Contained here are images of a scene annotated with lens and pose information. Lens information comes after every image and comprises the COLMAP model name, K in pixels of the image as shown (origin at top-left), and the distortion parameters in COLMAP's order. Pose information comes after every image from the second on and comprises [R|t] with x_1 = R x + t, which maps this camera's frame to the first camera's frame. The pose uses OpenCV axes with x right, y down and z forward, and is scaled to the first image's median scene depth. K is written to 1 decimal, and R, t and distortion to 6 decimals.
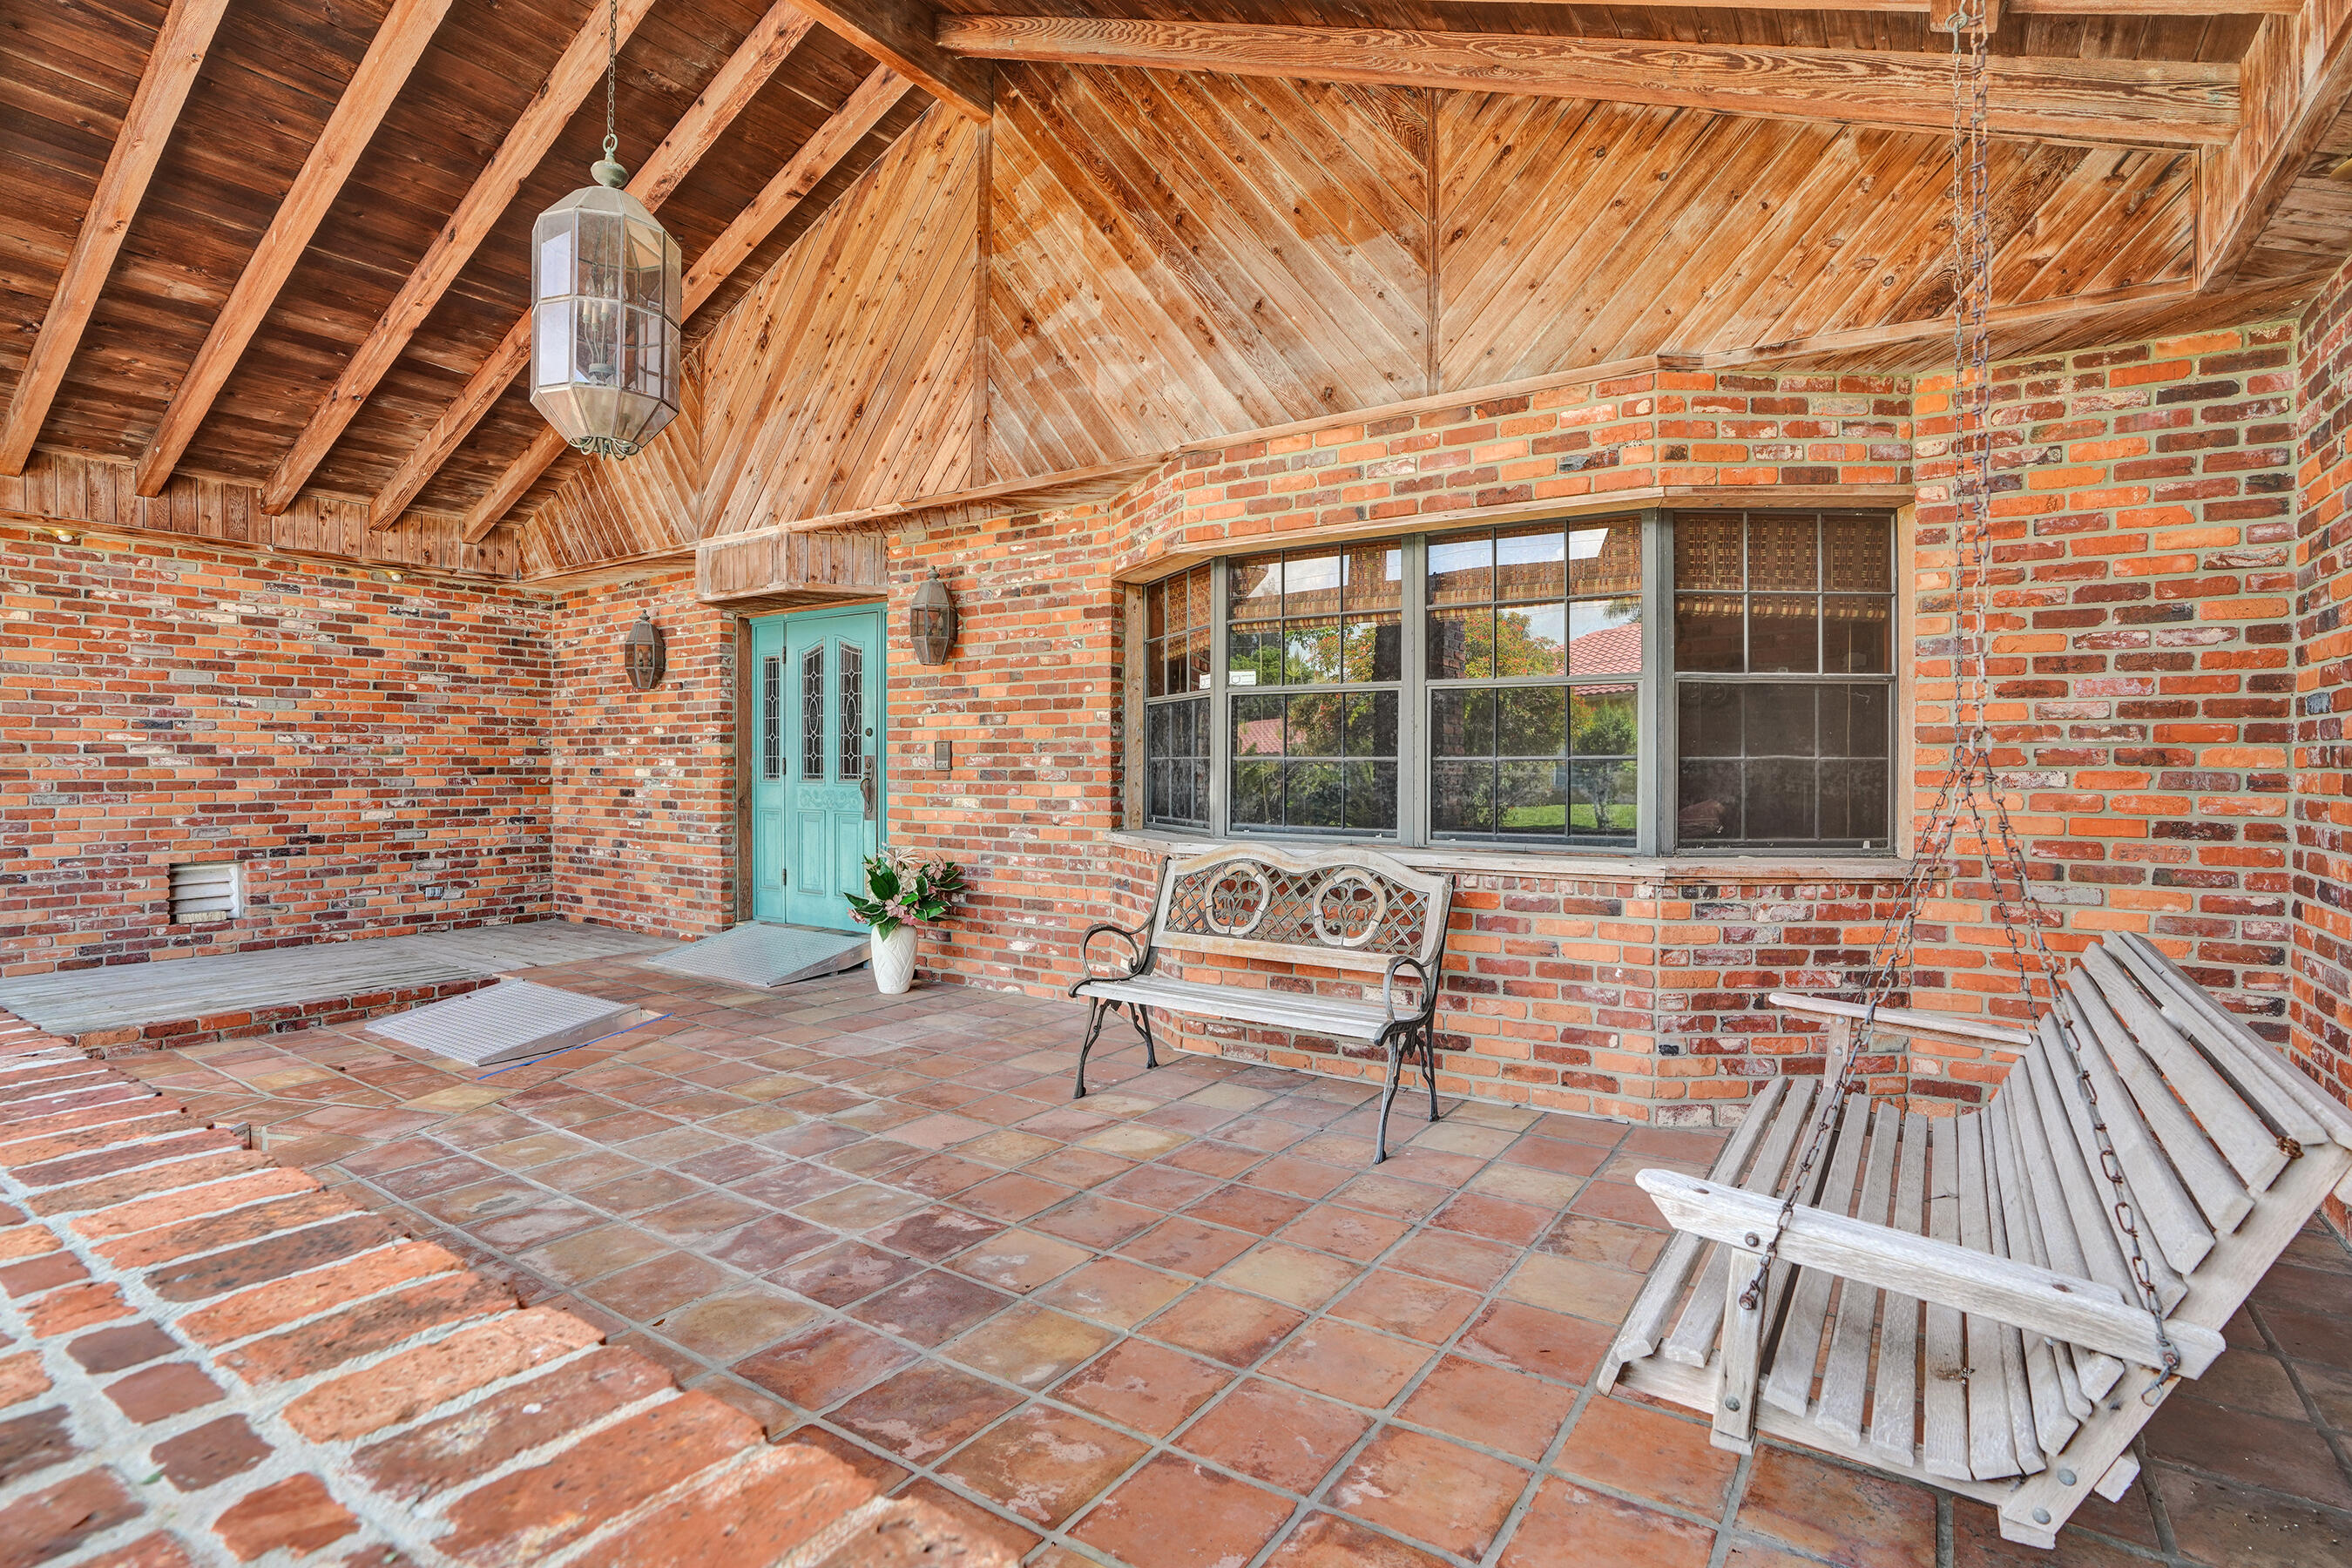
lens RADIAL K [[1146.8, 0, 1201.5], [0, 1146.8, 778.7], [0, 0, 1]] dist [-0.075601, 0.034437]
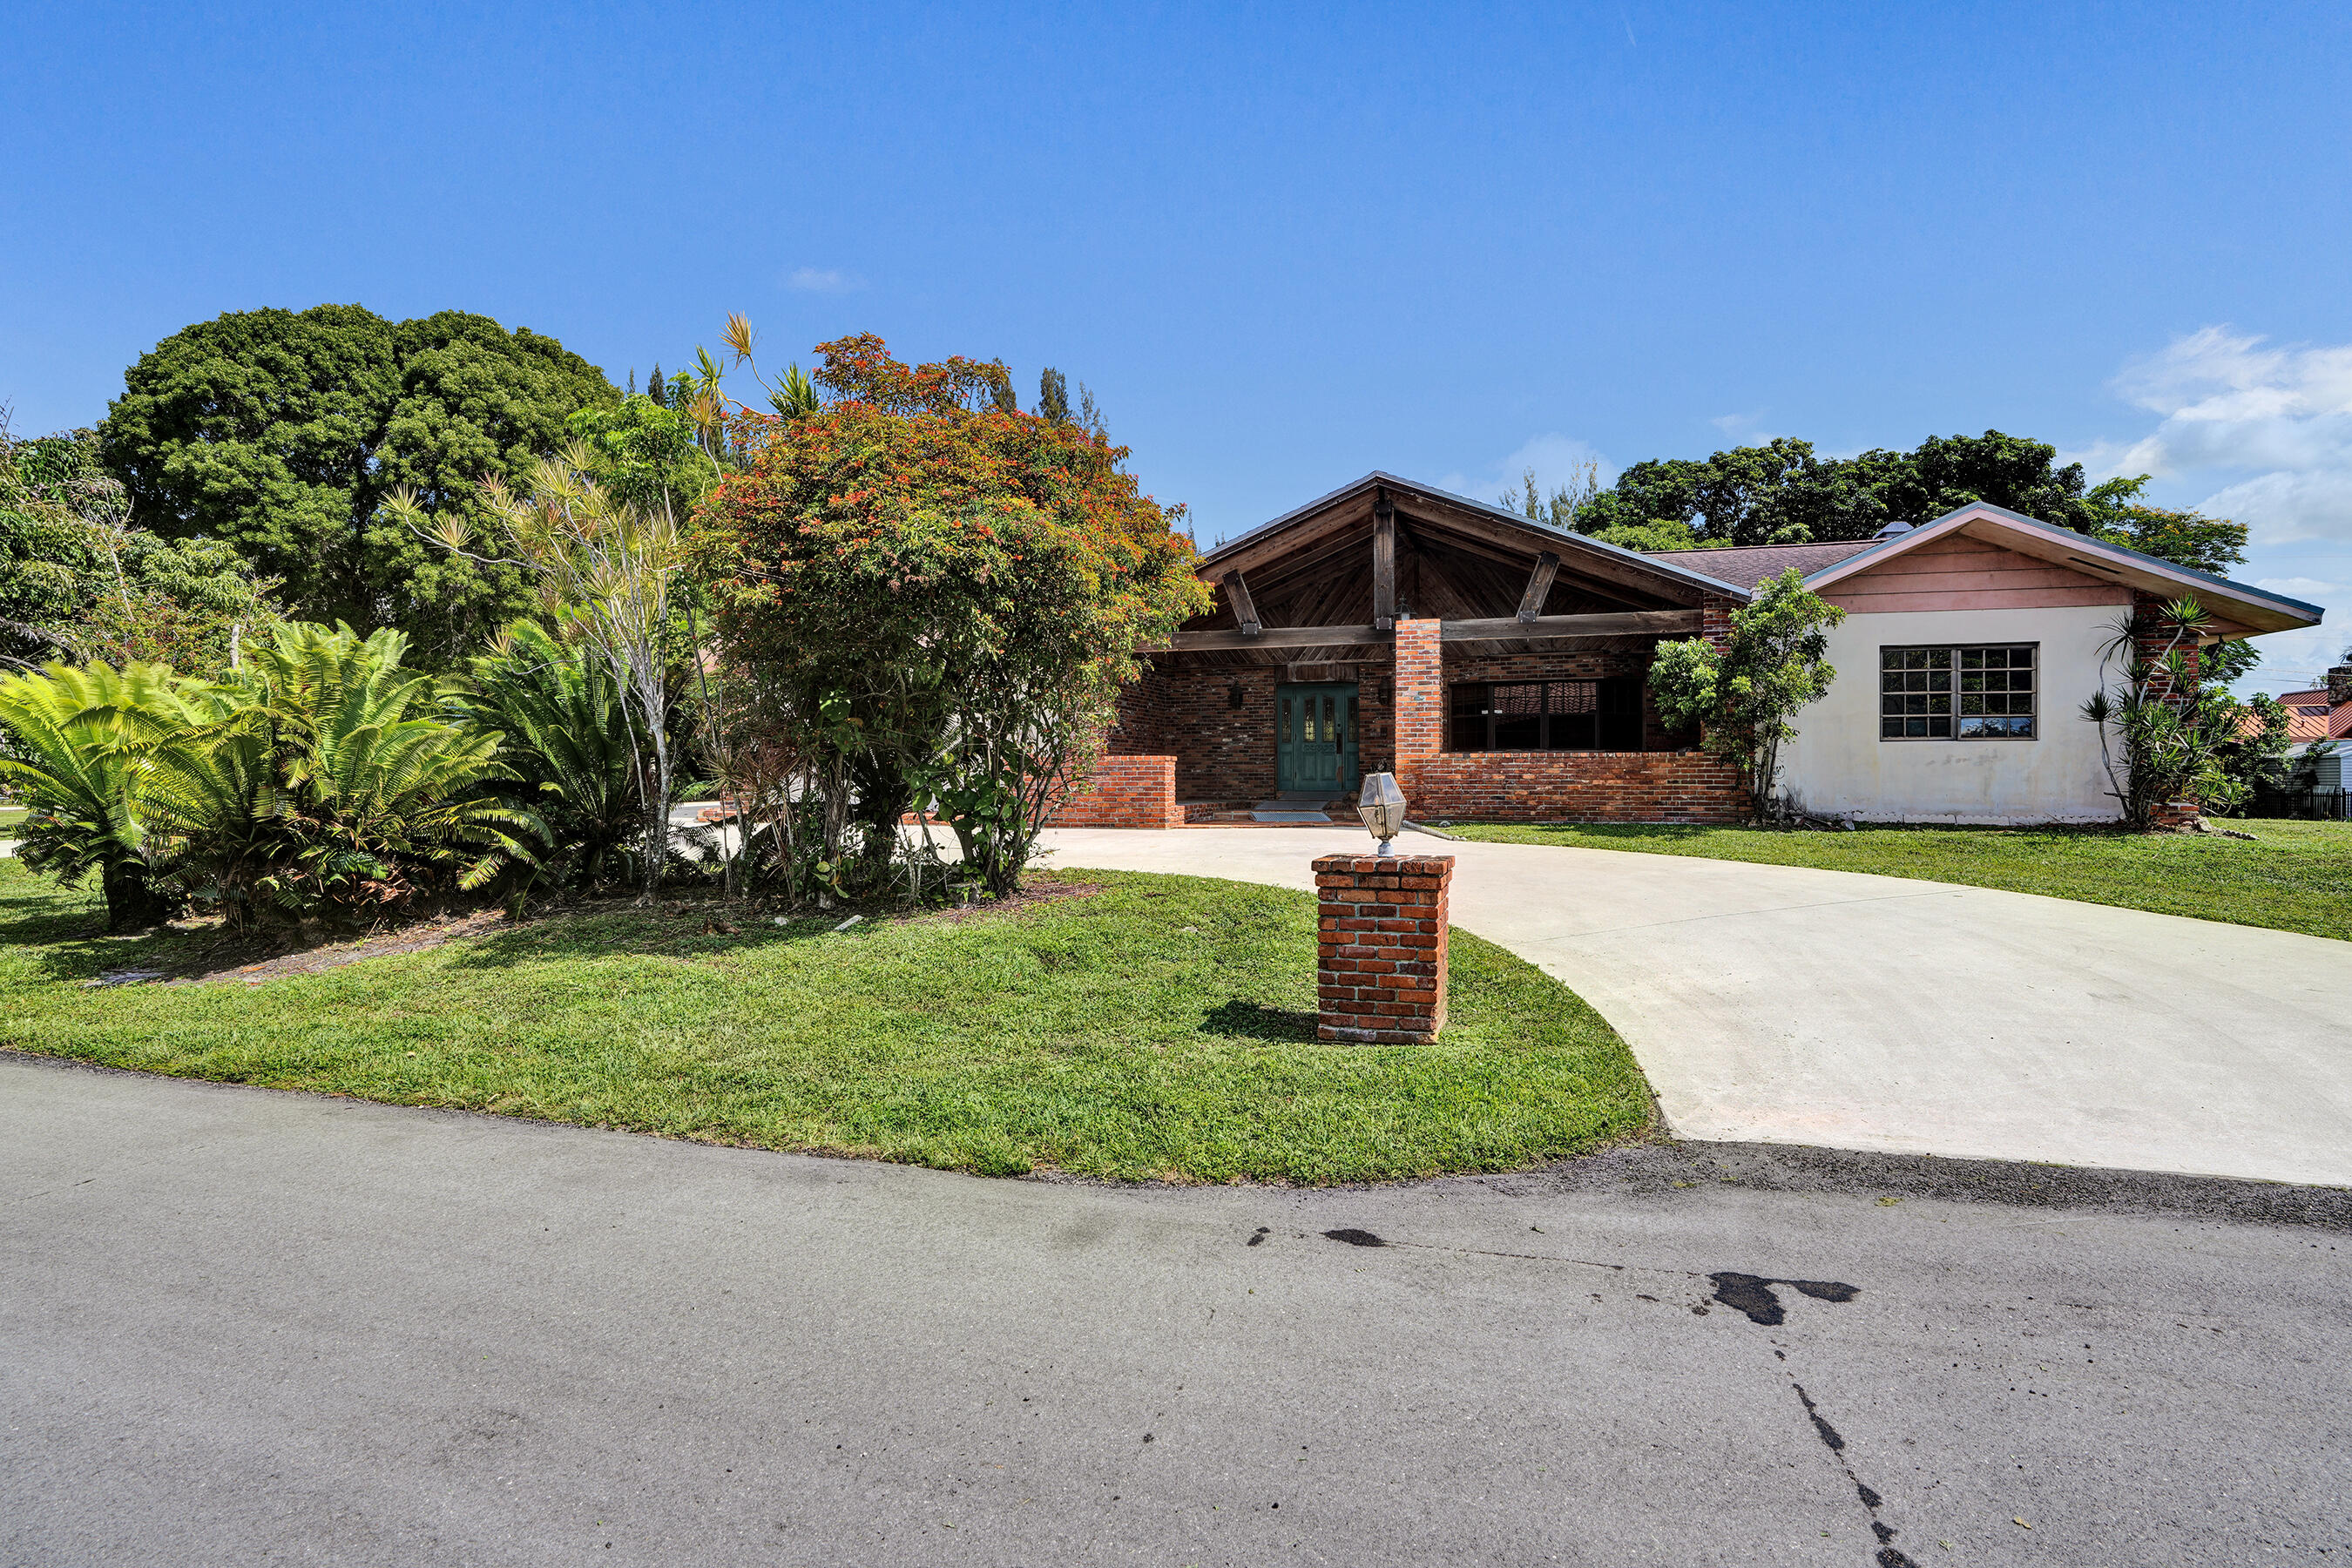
lens RADIAL K [[1146.8, 0, 1201.5], [0, 1146.8, 778.7], [0, 0, 1]] dist [-0.075601, 0.034437]
pose [[0.964245, -0.004262, 0.264978, -1.715291], [0.007584, 0.999905, -0.011516, 0.159419], [-0.264904, 0.013114, 0.964186, -2.200609]]
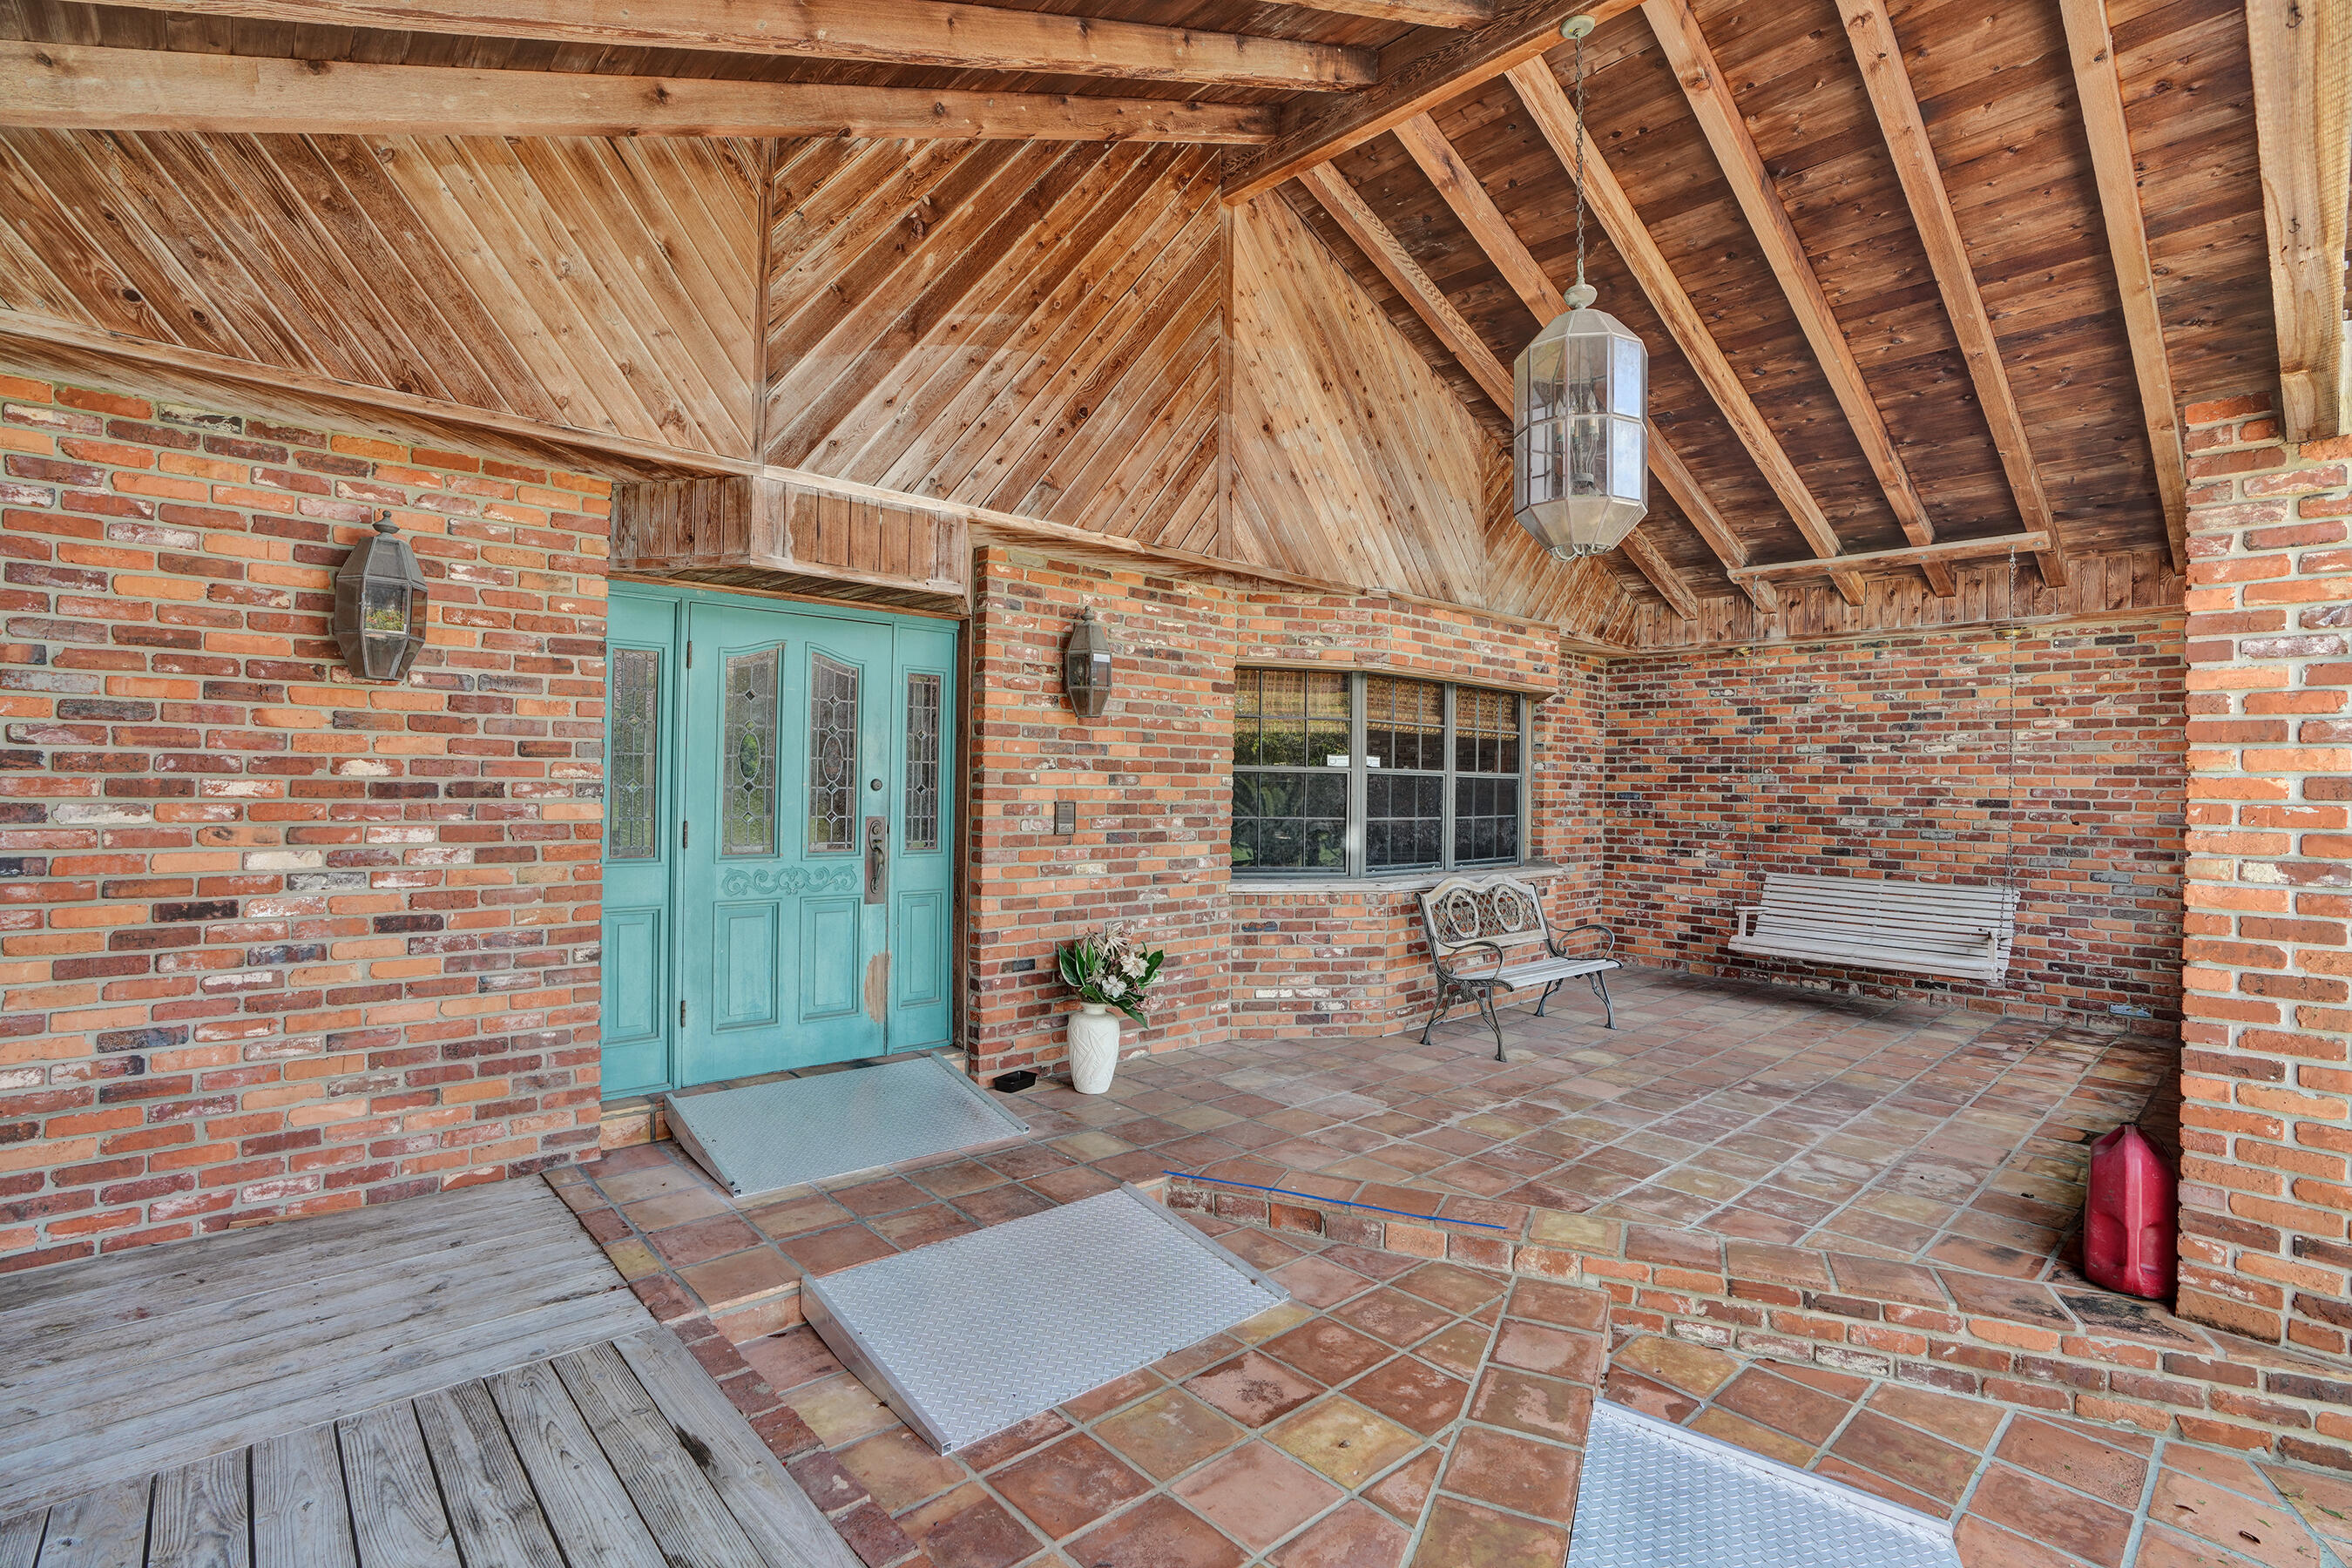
lens RADIAL K [[1083.2, 0, 1176.0], [0, 1083.2, 784.0], [0, 0, 1]] dist [-0.070947, 0.027443]
pose [[0.256608, 0.001762, 0.966514, -1.067828], [-0.002878, 0.999995, -0.001059, -0.048157], [-0.966511, -0.002509, 0.256612, 0.736629]]
